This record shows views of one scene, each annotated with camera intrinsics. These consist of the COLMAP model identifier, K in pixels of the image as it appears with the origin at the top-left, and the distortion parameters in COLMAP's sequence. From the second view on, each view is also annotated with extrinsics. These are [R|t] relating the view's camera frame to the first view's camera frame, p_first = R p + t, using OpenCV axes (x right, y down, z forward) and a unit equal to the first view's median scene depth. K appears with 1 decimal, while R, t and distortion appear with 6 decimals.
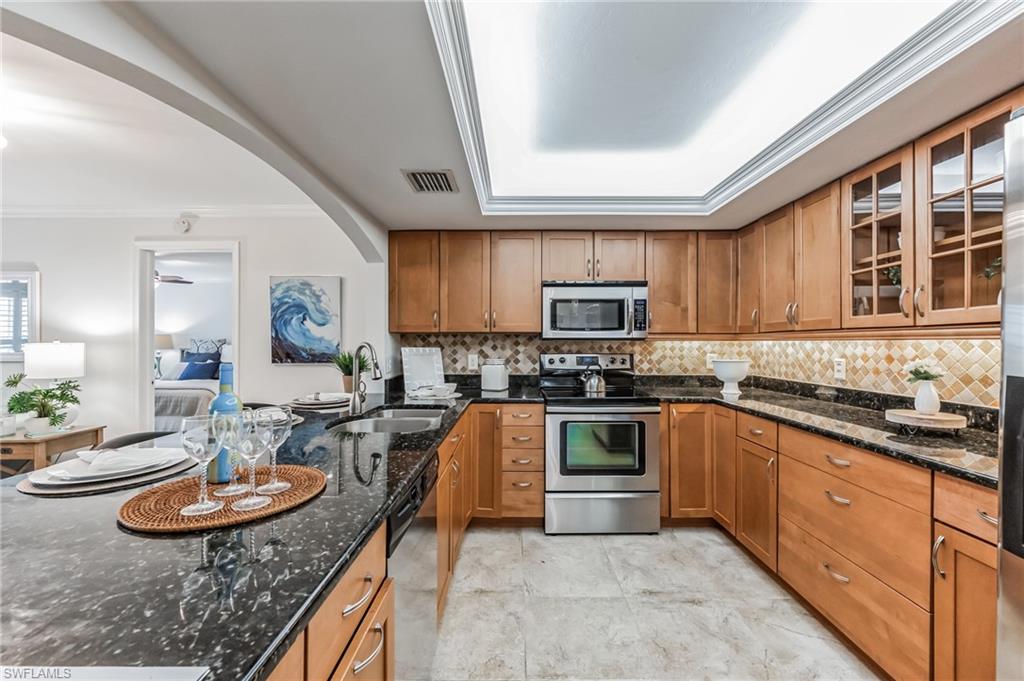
lens RADIAL K [[410.0, 0, 512.8], [0, 410.0, 341.5], [0, 0, 1]] dist [-0.000888, -0.000054]
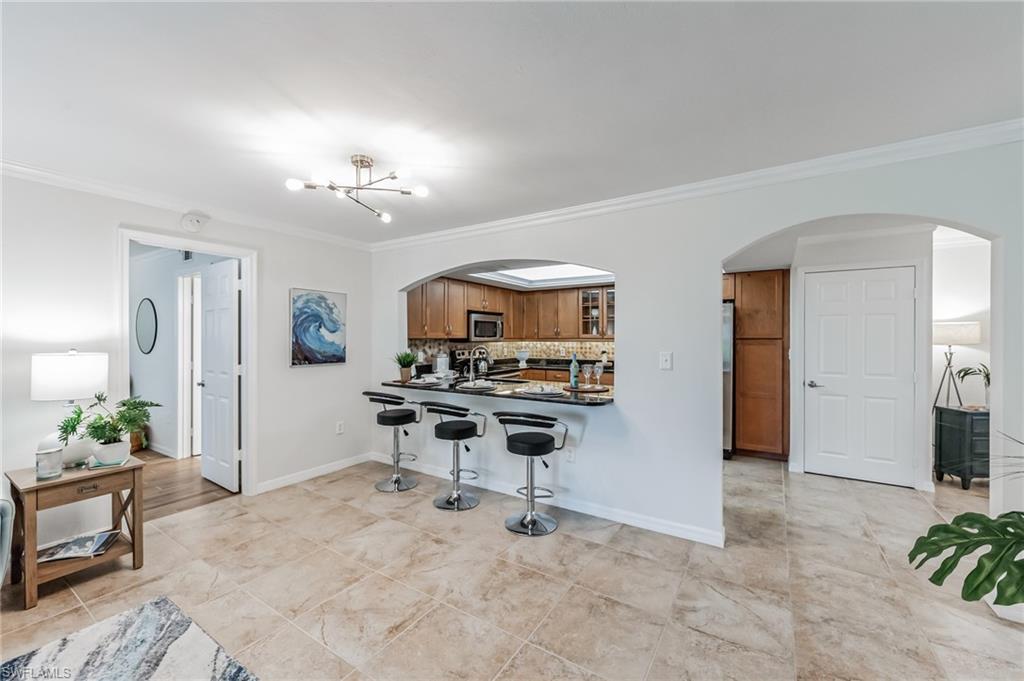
lens RADIAL K [[410.0, 0, 508.3], [0, 410.0, 338.5], [0, 0, 1]] dist [-0.000888, -0.000054]
pose [[0.531848, -0.003820, 0.846831, -1.231447], [0.000430, 0.999991, 0.004240, -0.025812], [-0.846839, -0.001891, 0.531845, -0.102335]]
